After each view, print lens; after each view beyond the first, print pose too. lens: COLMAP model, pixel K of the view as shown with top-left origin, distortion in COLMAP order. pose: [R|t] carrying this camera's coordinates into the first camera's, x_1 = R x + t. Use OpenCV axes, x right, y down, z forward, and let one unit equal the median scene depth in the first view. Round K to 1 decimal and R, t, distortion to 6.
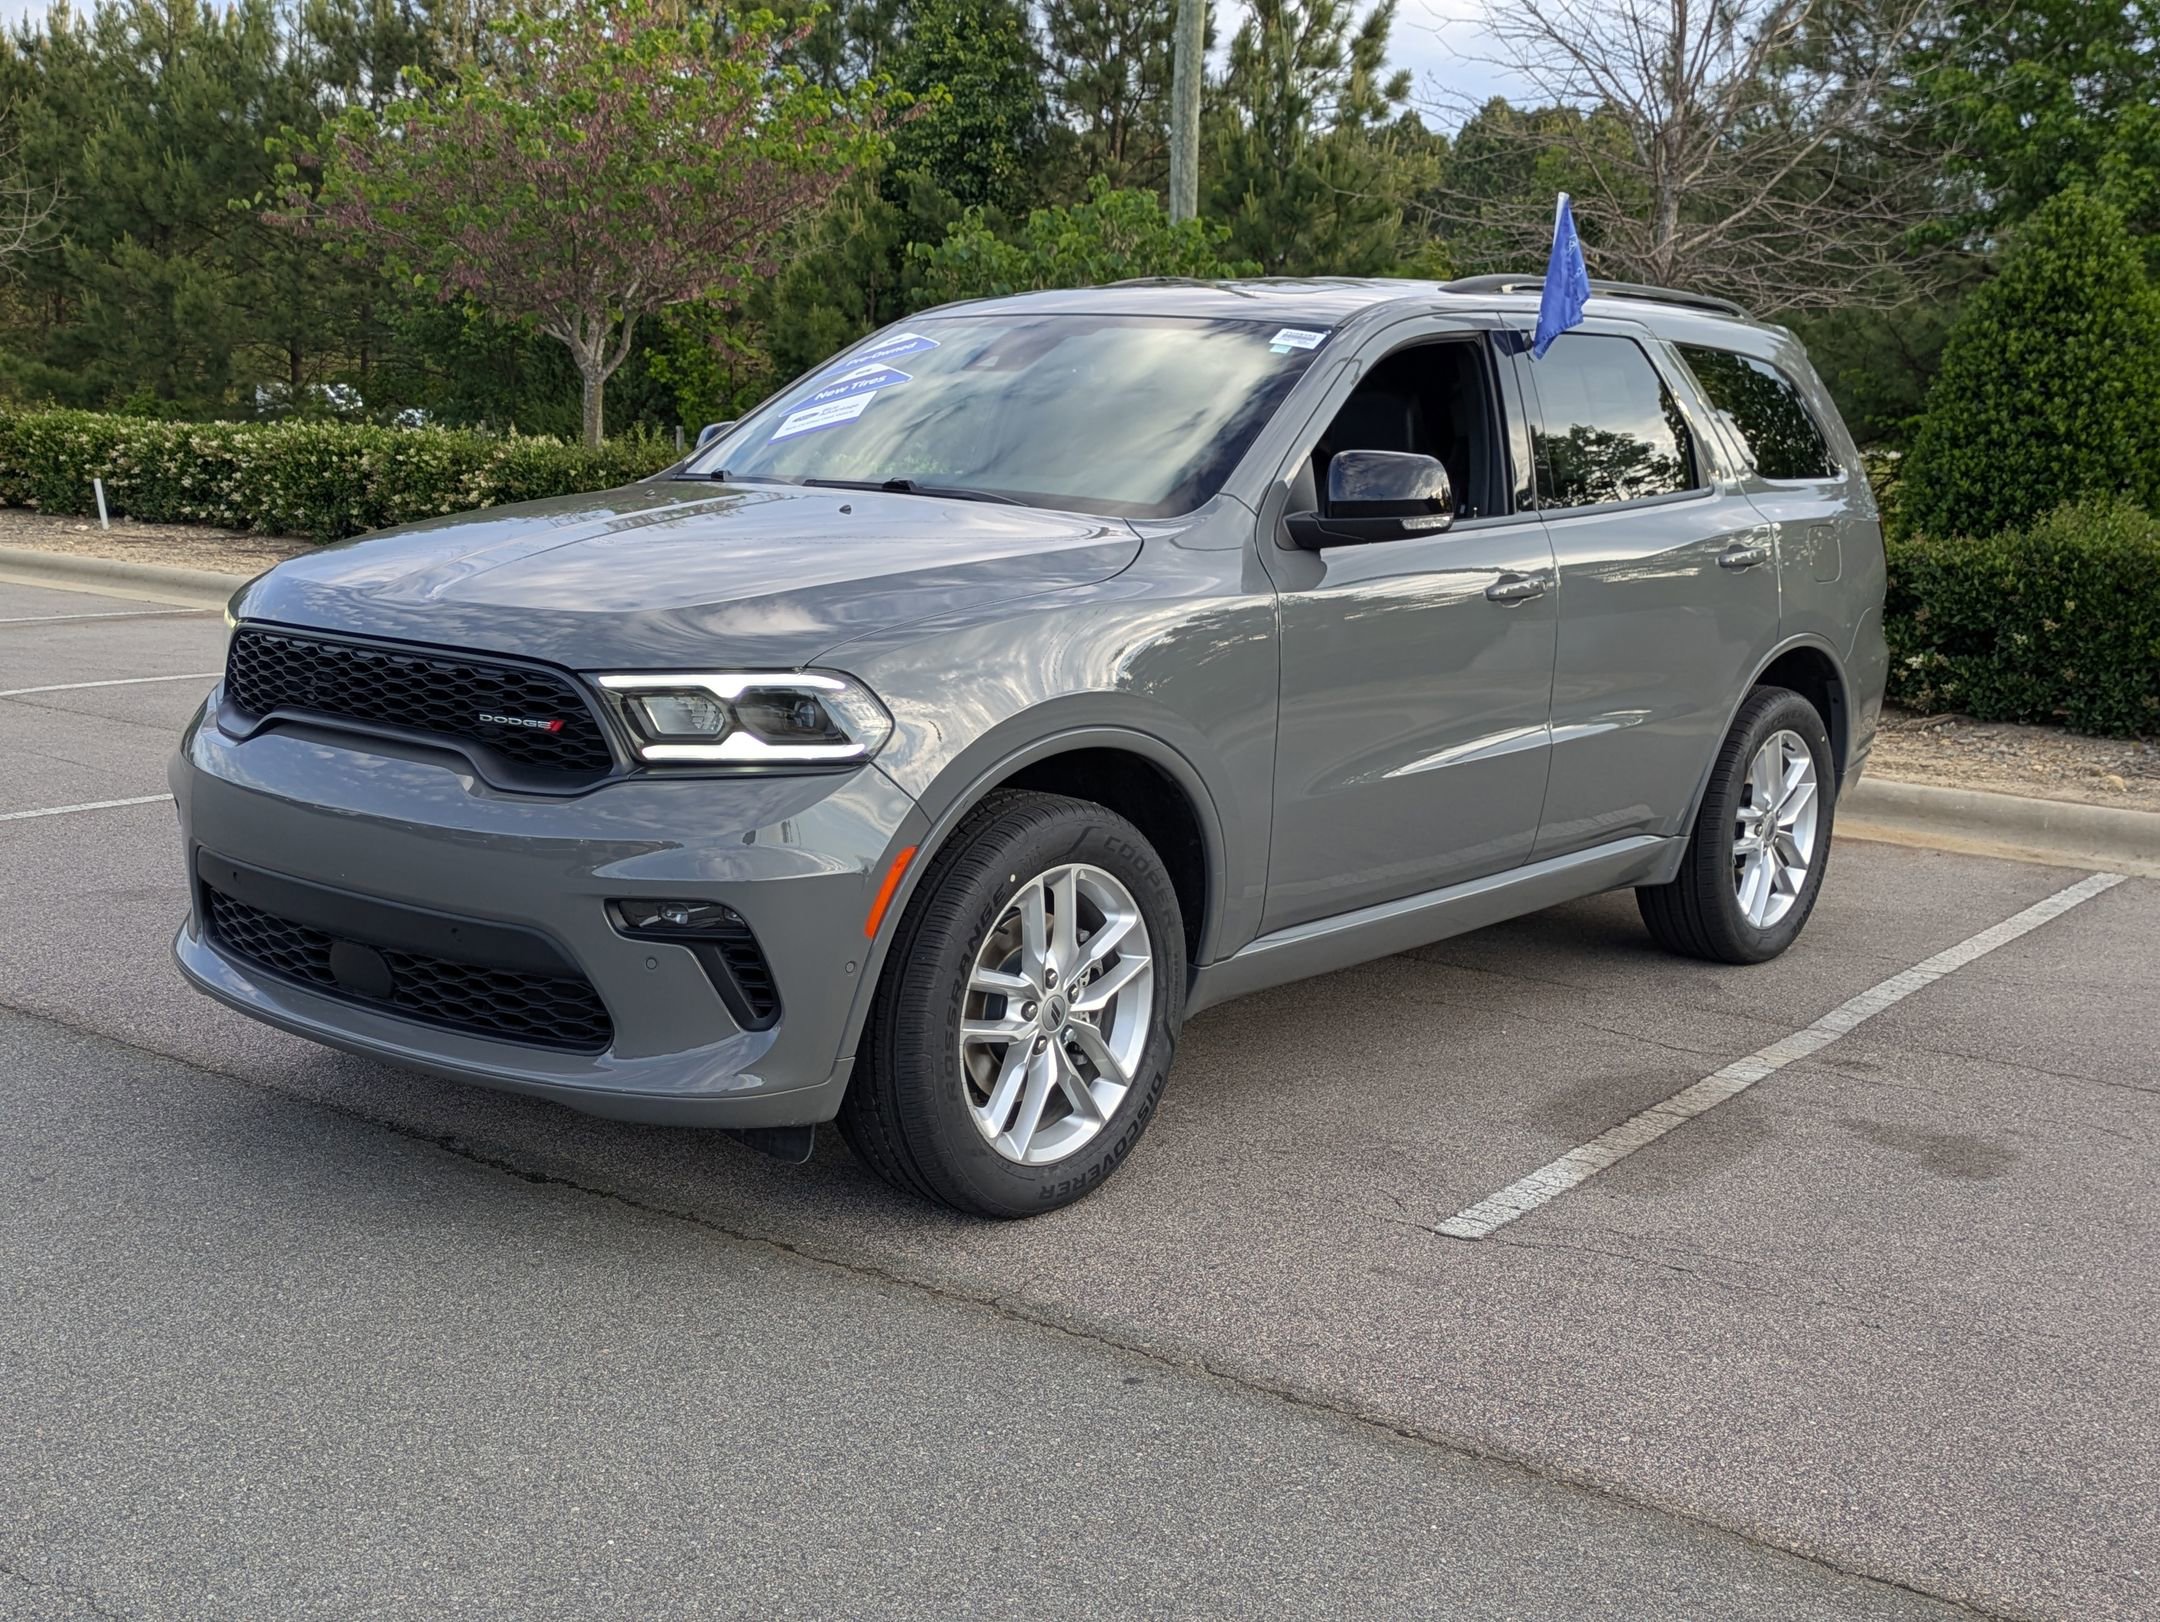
lens RADIAL K [[2755.3, 0, 1080.0], [0, 2755.3, 811.0], [0, 0, 1]] dist [0.125996, -0.031736]
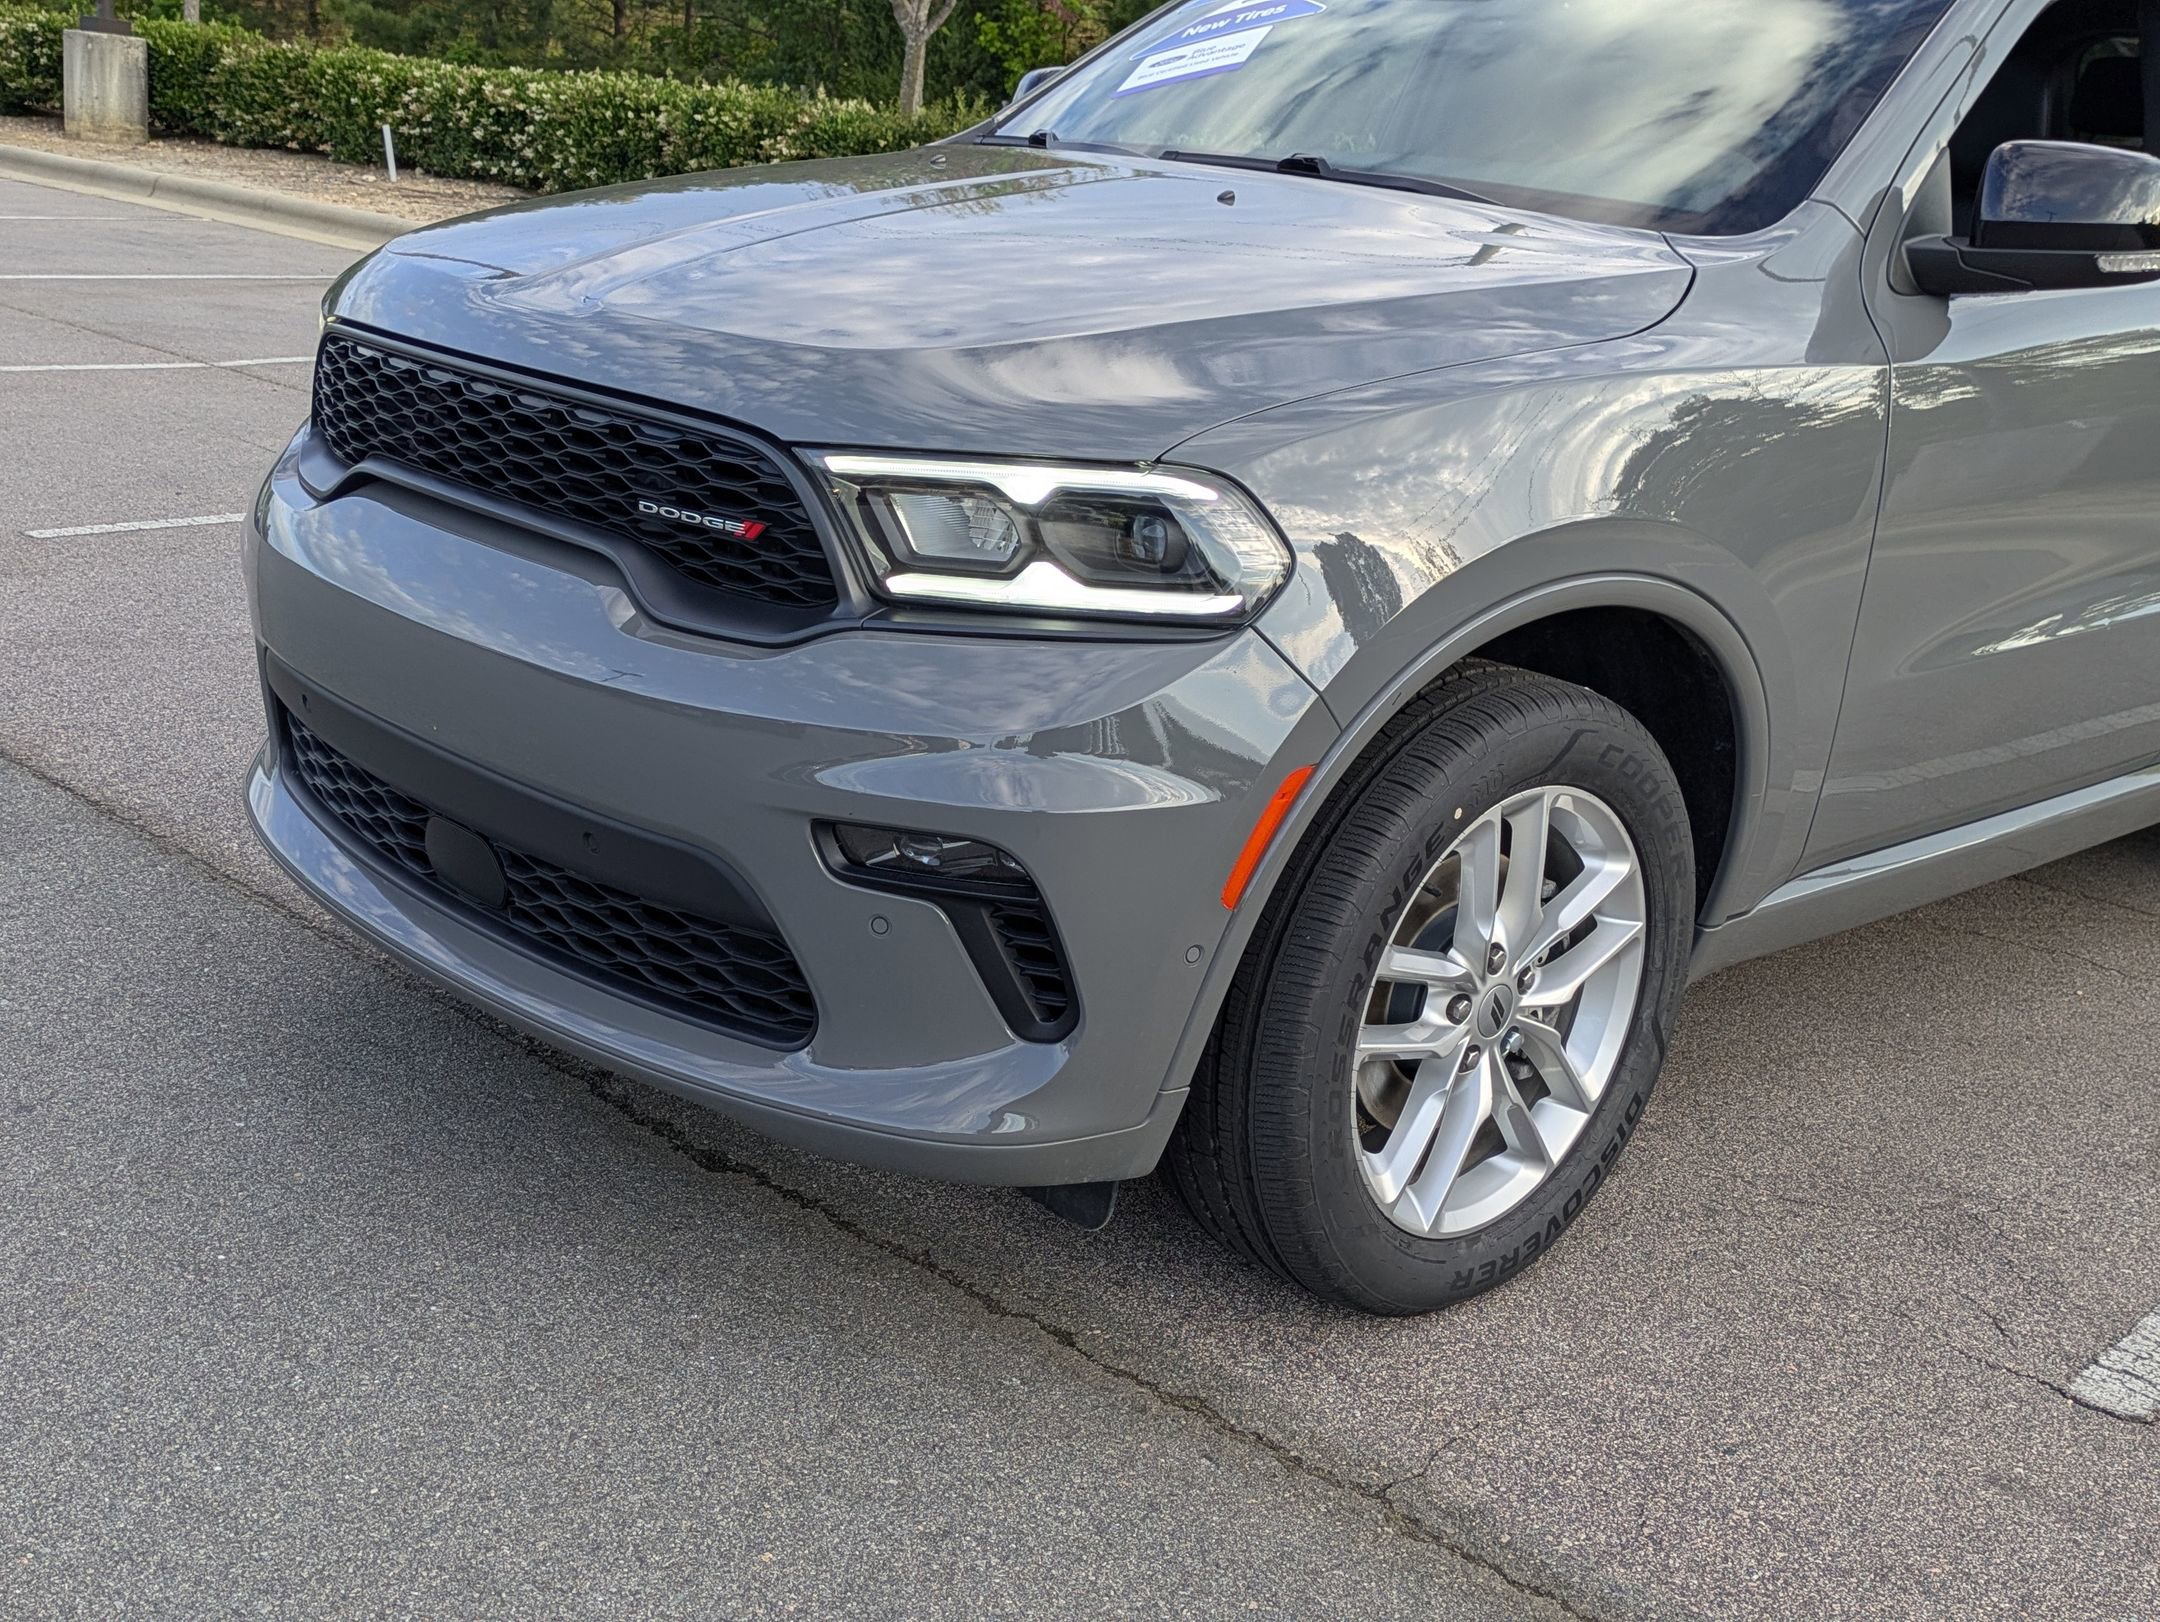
lens RADIAL K [[2667.5, 0, 1045.7], [0, 2667.5, 849.2], [0, 0, 1]] dist [0.099763, -0.070045]
pose [[0.990468, 0.080634, -0.111674, -0.044670], [-0.065839, 0.989278, 0.130360, -0.037351], [0.120988, -0.121764, 0.985157, 0.355989]]
